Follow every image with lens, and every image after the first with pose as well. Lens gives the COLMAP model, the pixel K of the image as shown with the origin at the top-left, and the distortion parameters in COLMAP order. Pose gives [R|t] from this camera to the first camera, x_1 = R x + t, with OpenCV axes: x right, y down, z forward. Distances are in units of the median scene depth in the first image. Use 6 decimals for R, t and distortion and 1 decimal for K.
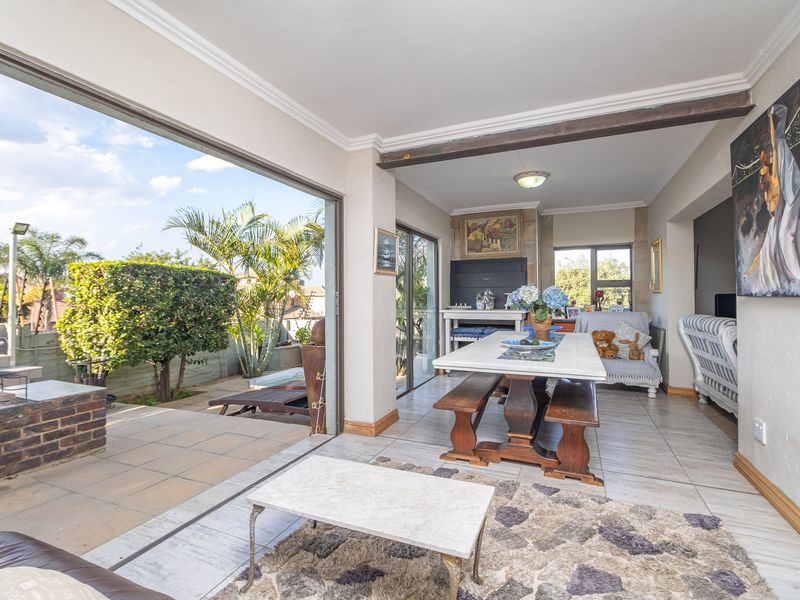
lens RADIAL K [[393.1, 0, 400.7], [0, 393.1, 294.4], [0, 0, 1]] dist [-0.003381, -0.000790]
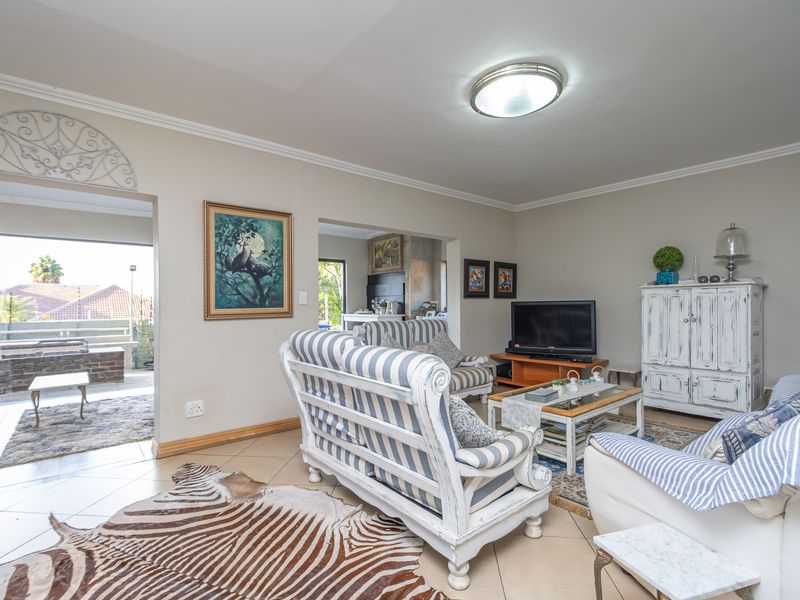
lens RADIAL K [[395.6, 0, 400.0], [0, 395.6, 300.0], [0, 0, 1]] dist [0.000726, -0.000153]
pose [[0.893200, -0.001995, -0.449656, 0.880844], [0.000048, 0.999991, -0.004342, -0.001529], [0.449660, 0.003856, 0.893191, -0.089418]]
